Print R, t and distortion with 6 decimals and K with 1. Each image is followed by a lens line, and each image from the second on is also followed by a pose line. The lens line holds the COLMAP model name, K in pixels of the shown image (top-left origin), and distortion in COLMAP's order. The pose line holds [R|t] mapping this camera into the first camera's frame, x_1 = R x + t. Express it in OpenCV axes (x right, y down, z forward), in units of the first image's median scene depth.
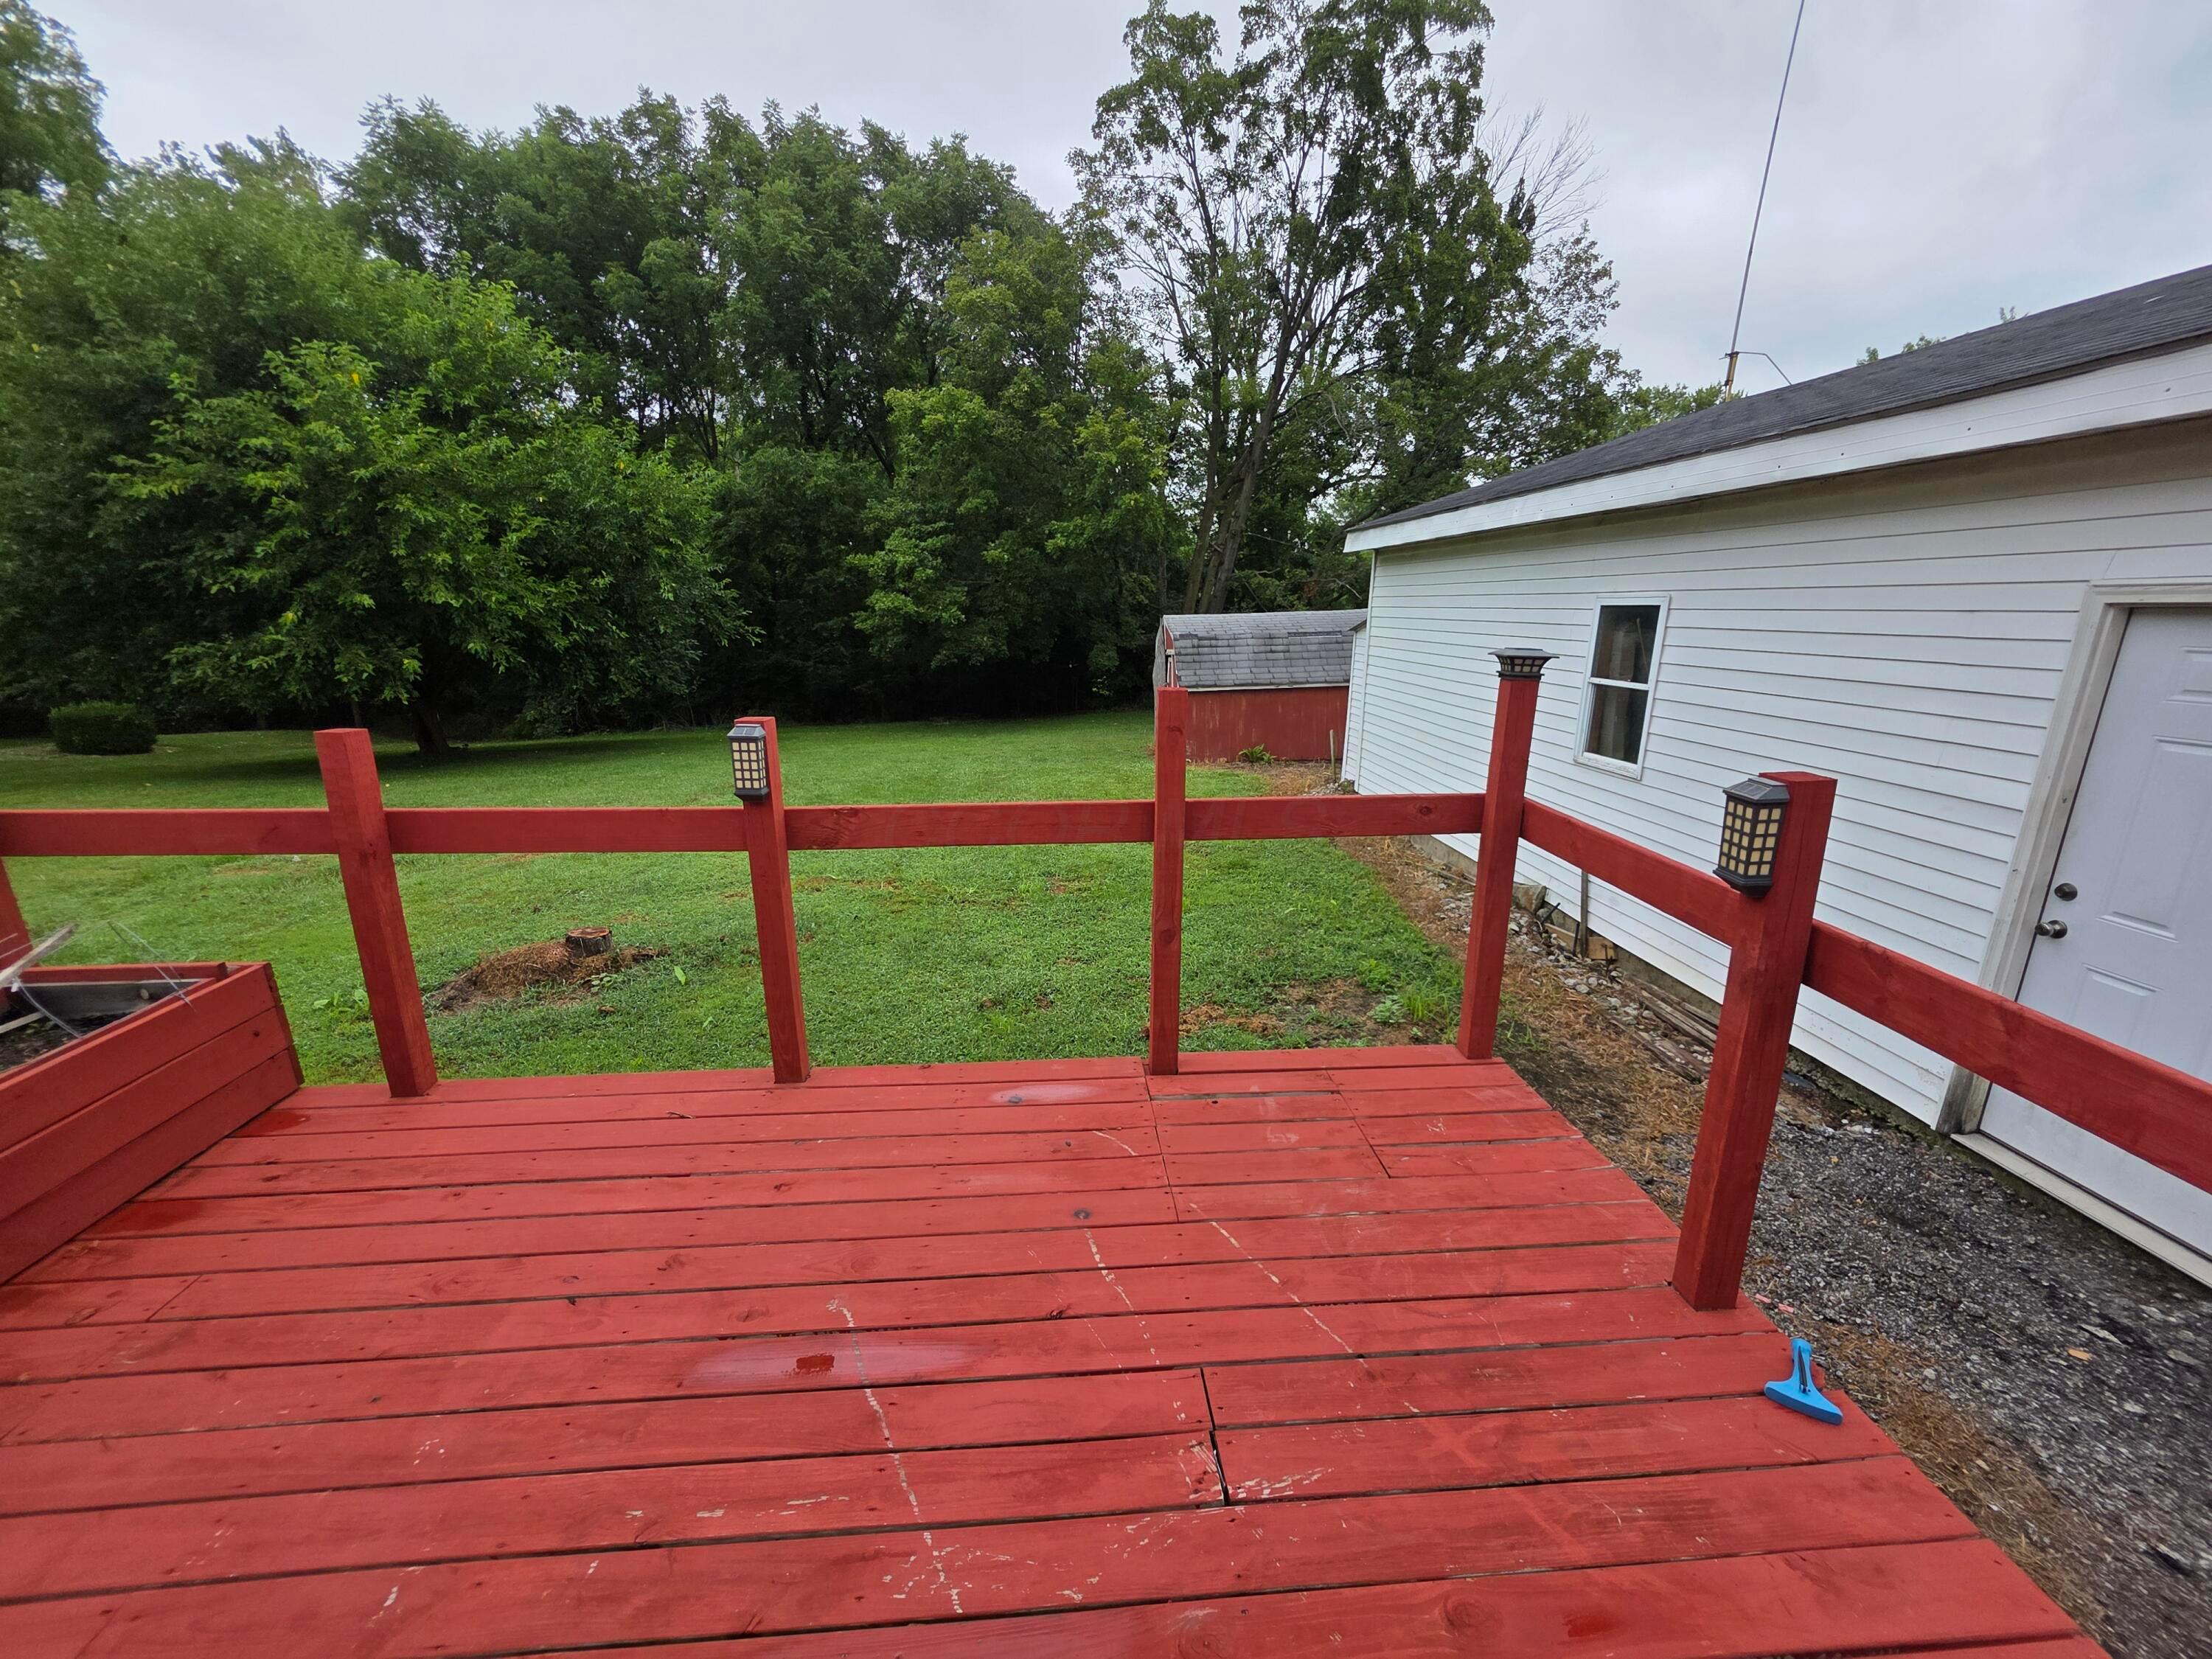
lens RADIAL K [[893.9, 0, 1106.0], [0, 893.9, 829.5], [0, 0, 1]] dist [-0.041768, 0.012811]
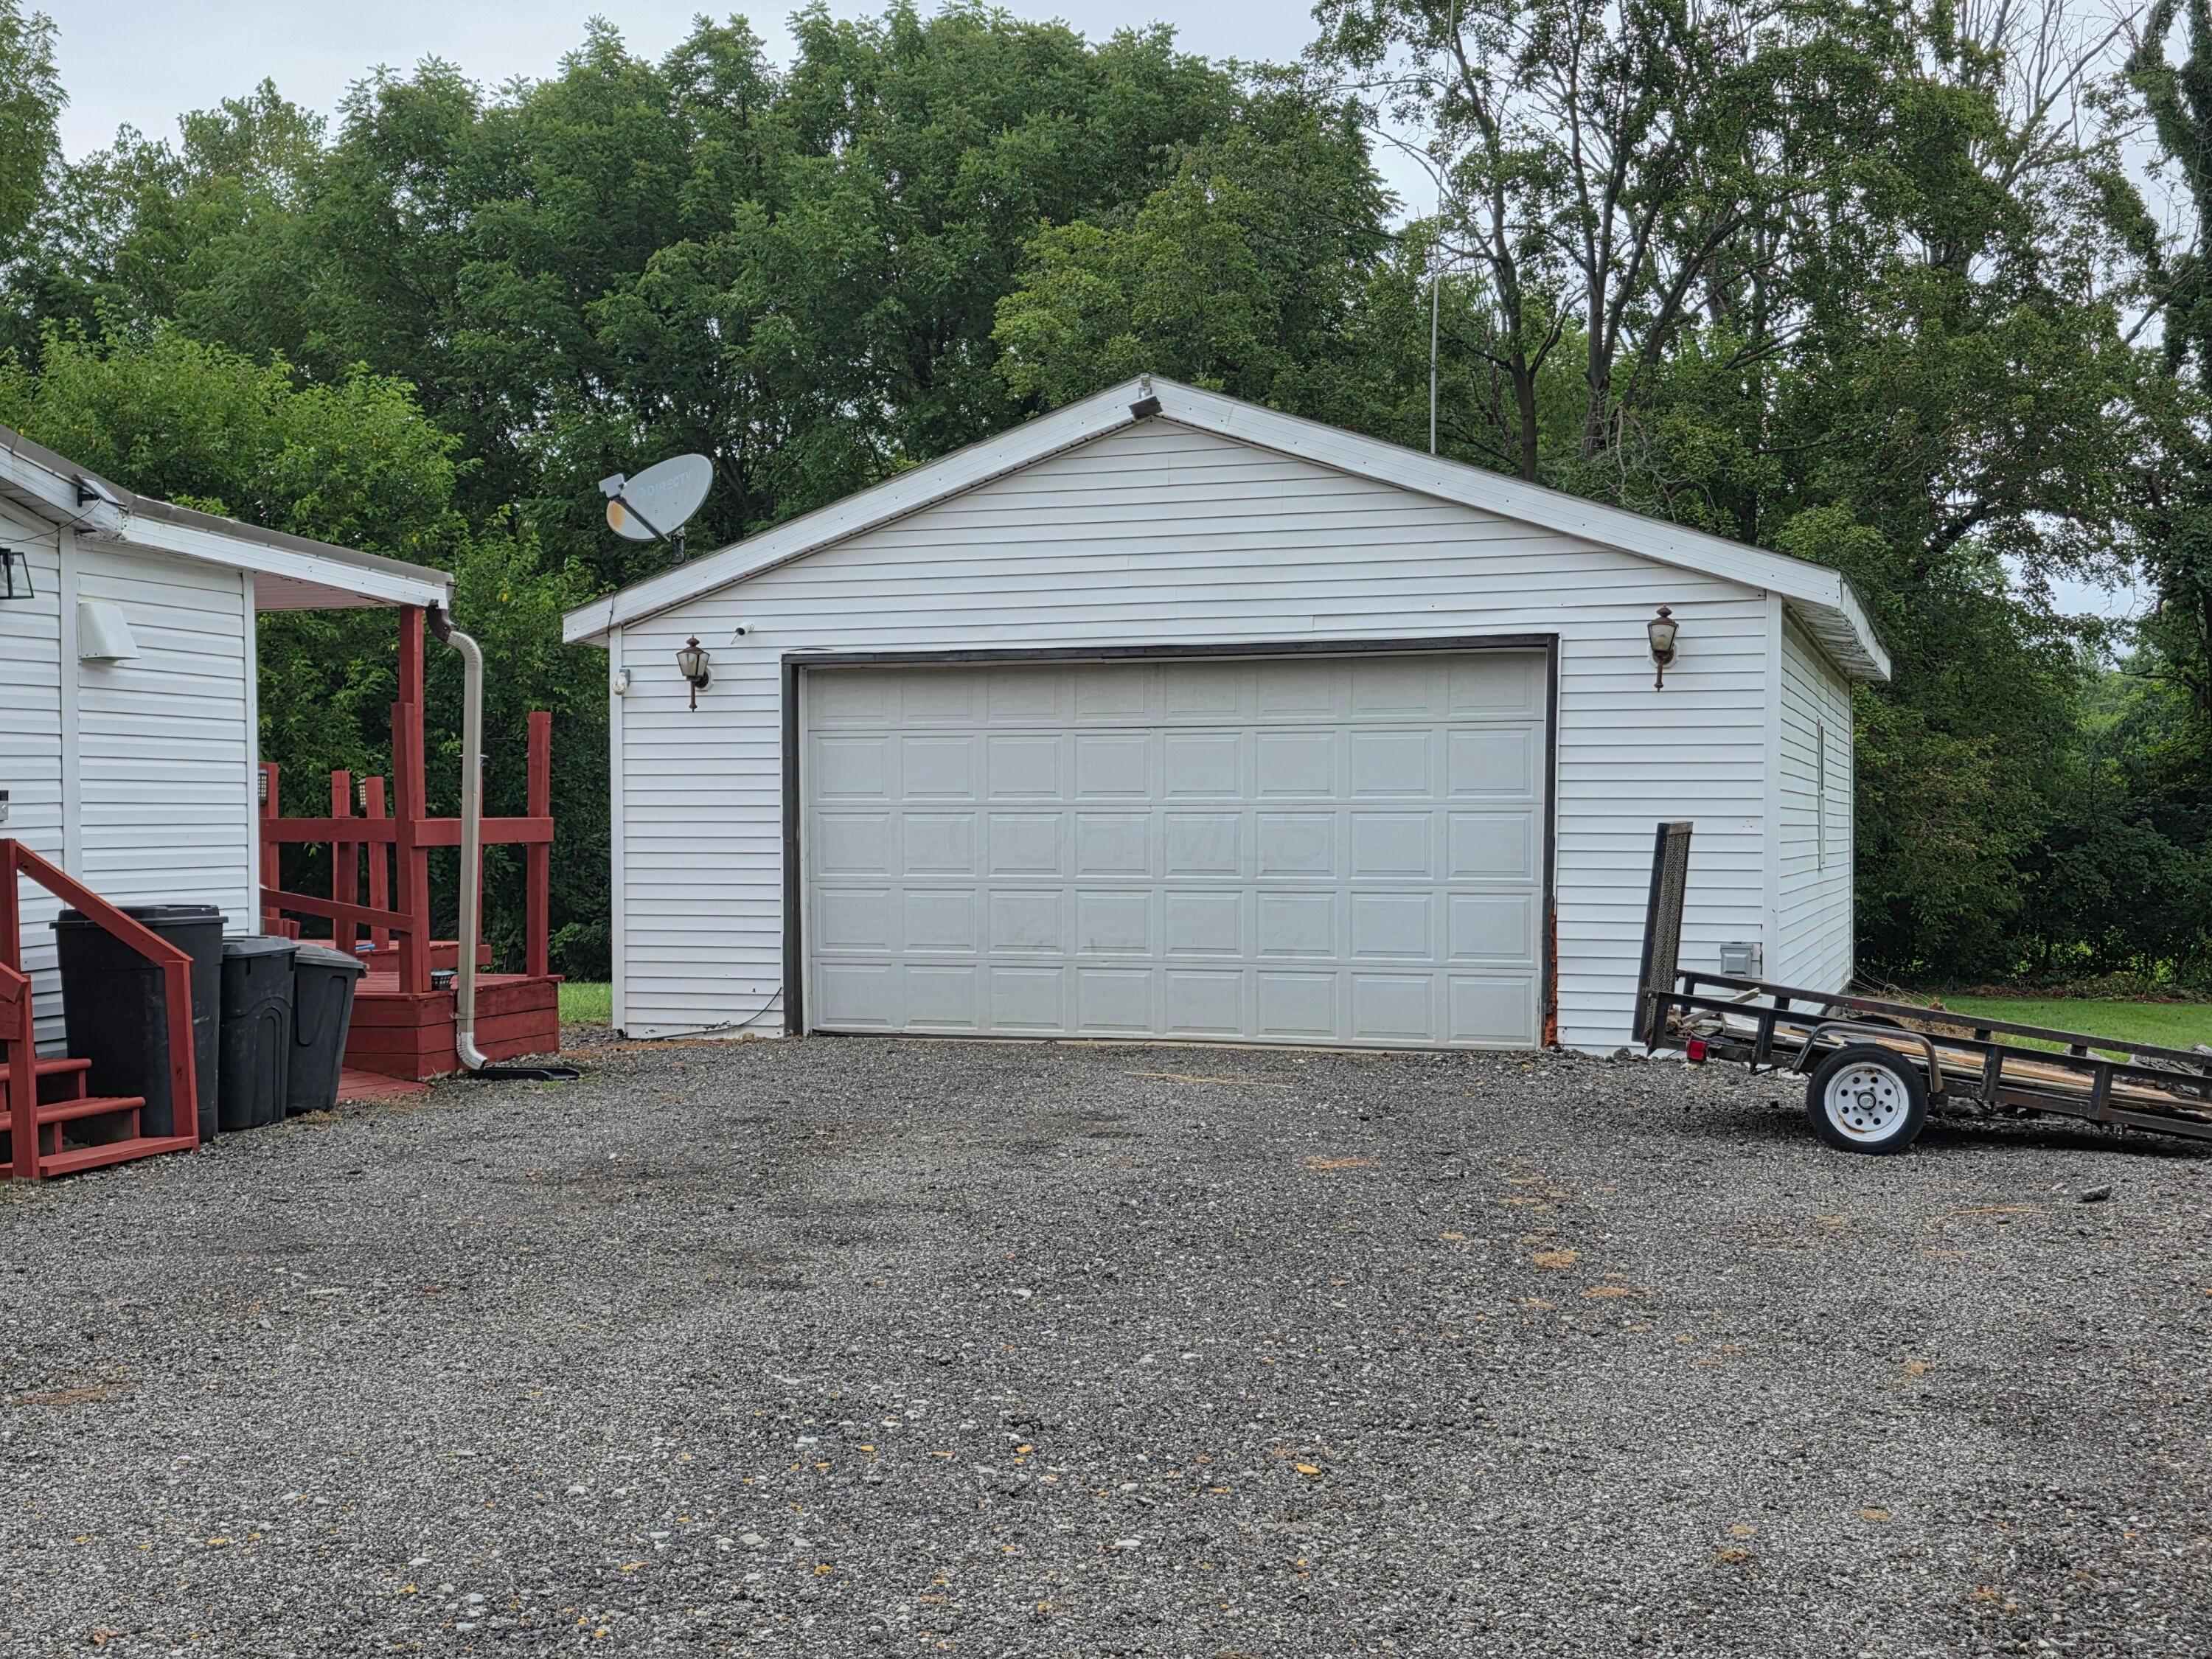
lens RADIAL K [[2634.8, 0, 1106.0], [0, 2634.8, 829.5], [0, 0, 1]] dist [0.233337, -0.397134]
pose [[0.910416, -0.005706, -0.413655, 0.560574], [-0.095392, 0.970064, -0.223330, 0.156124], [0.402546, 0.242782, 0.882617, -0.497985]]
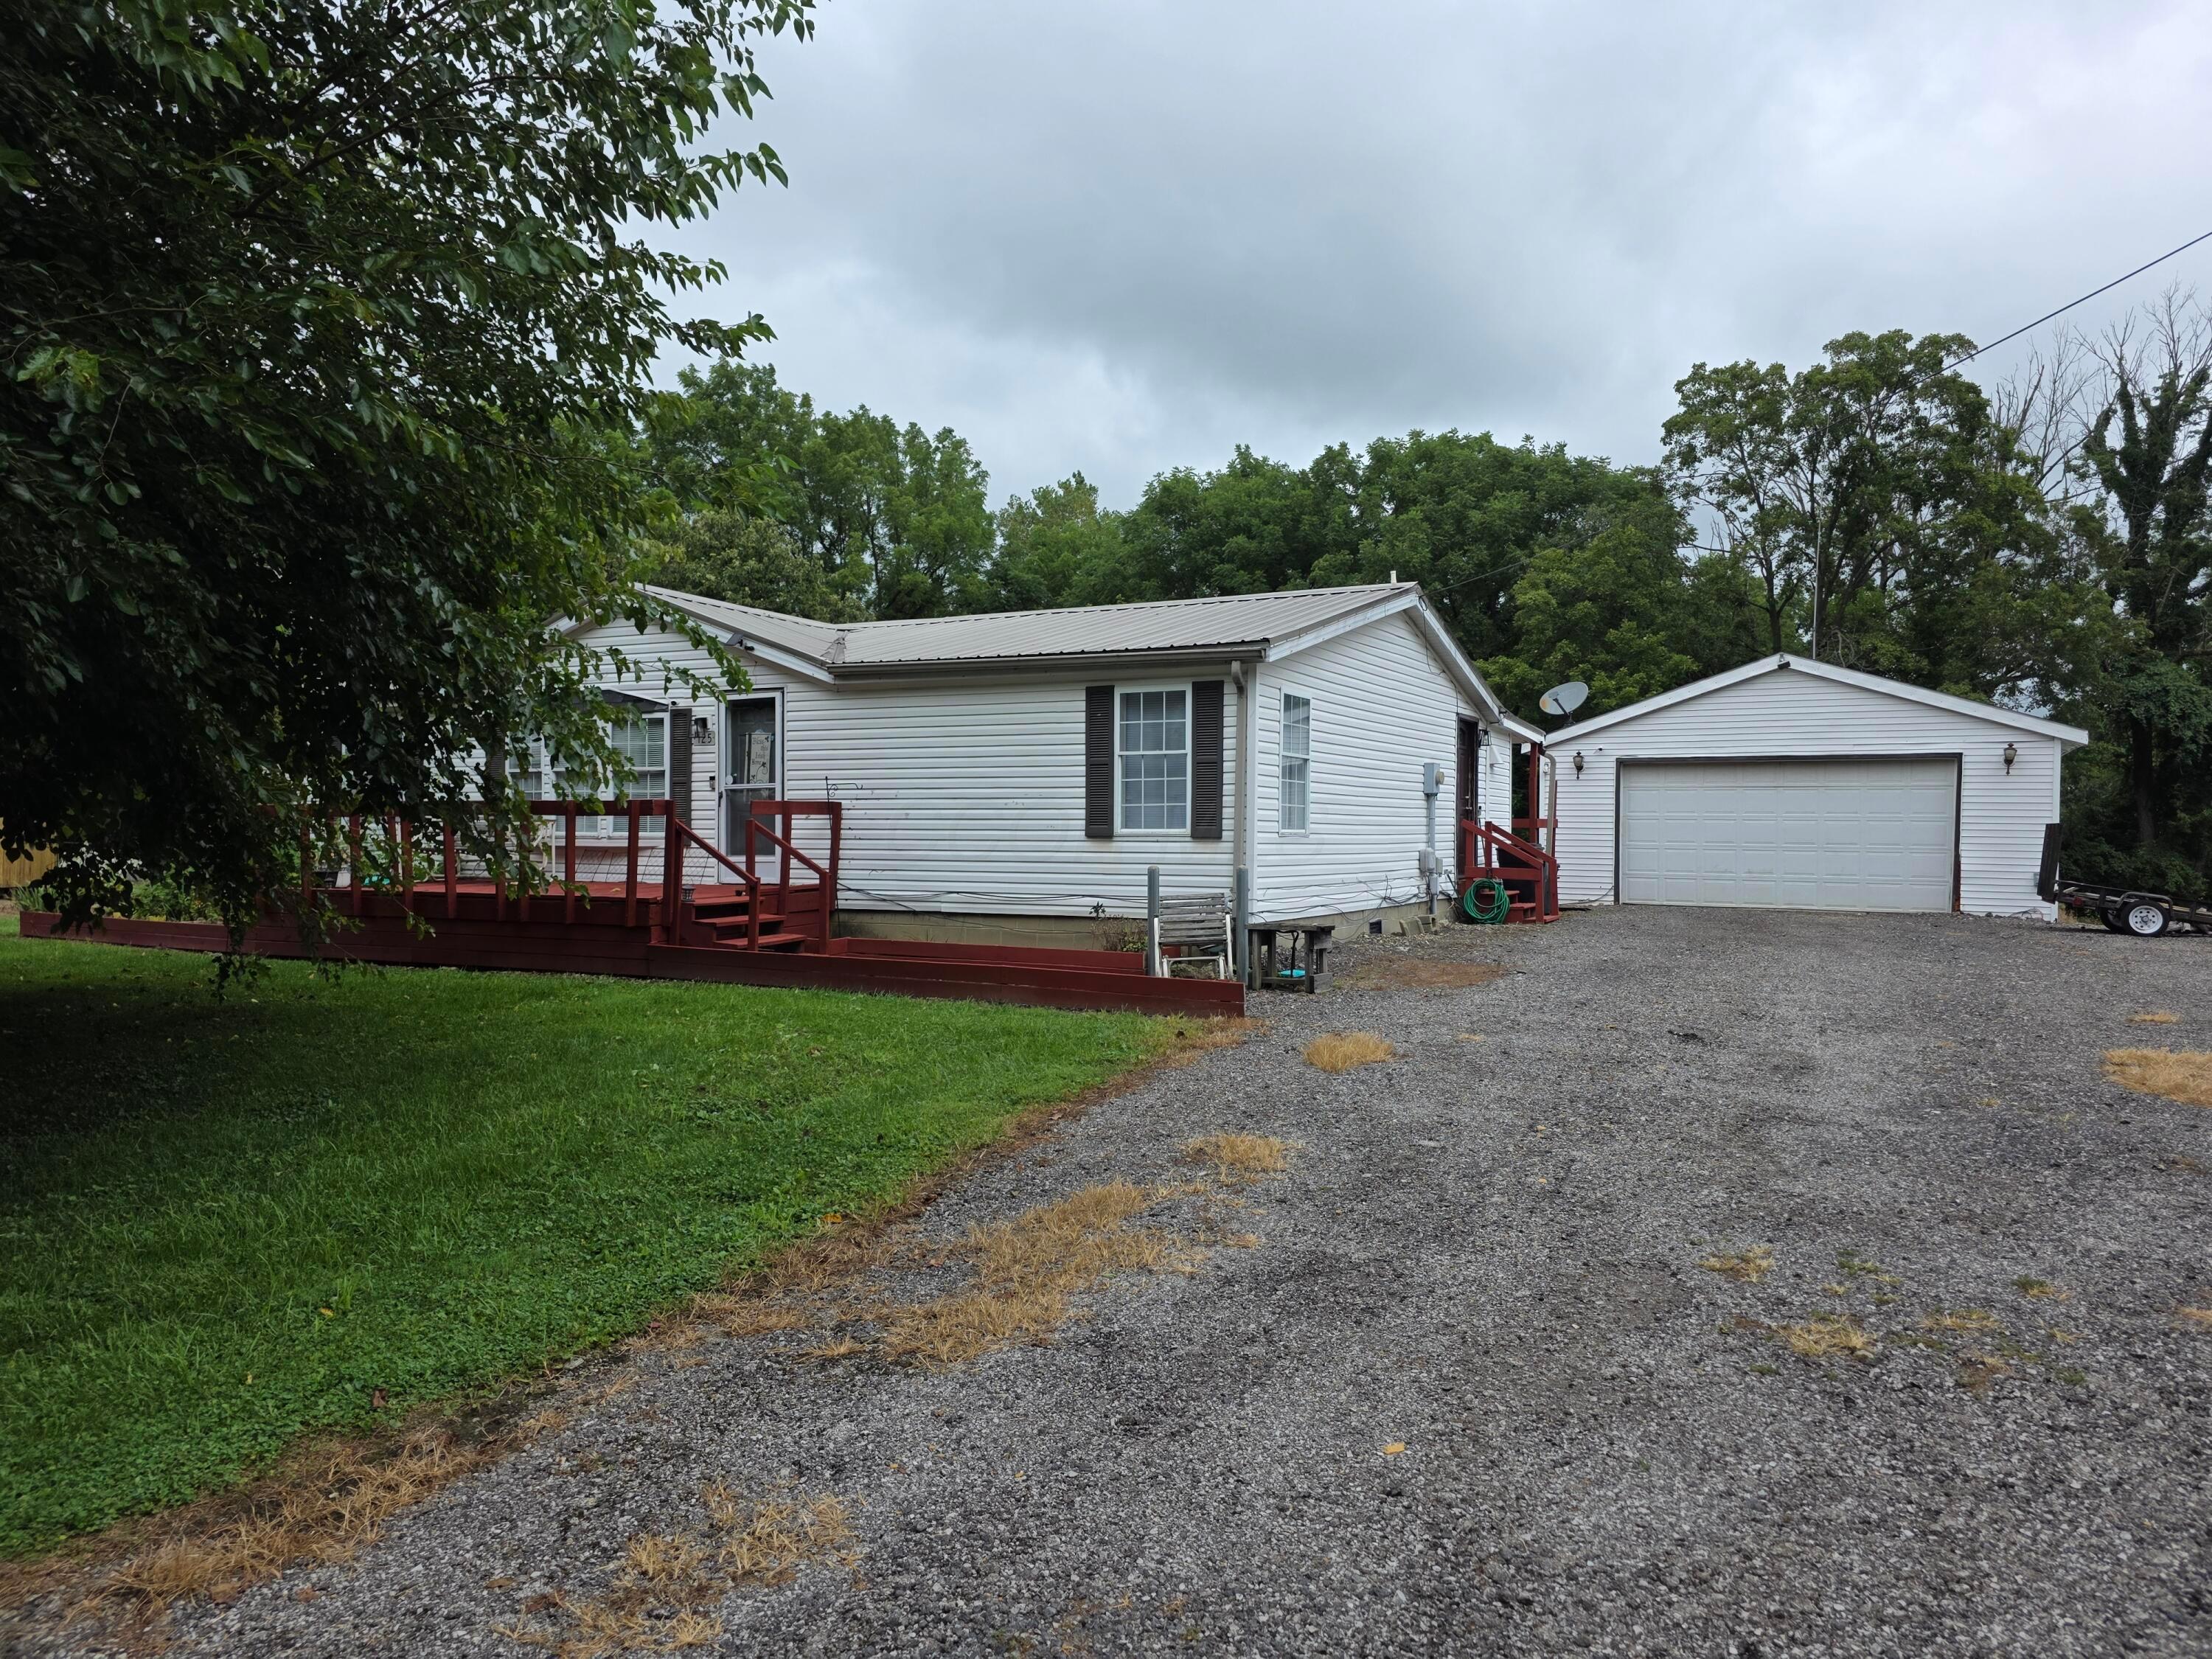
lens RADIAL K [[1529.0, 0, 1106.0], [0, 1529.0, 829.5], [0, 0, 1]] dist [0.059713, -0.000475]
pose [[0.835979, 0.003046, -0.548753, 0.484526], [-0.143112, 0.966591, -0.212654, 0.283859], [0.529771, 0.256307, 0.808486, -0.947999]]
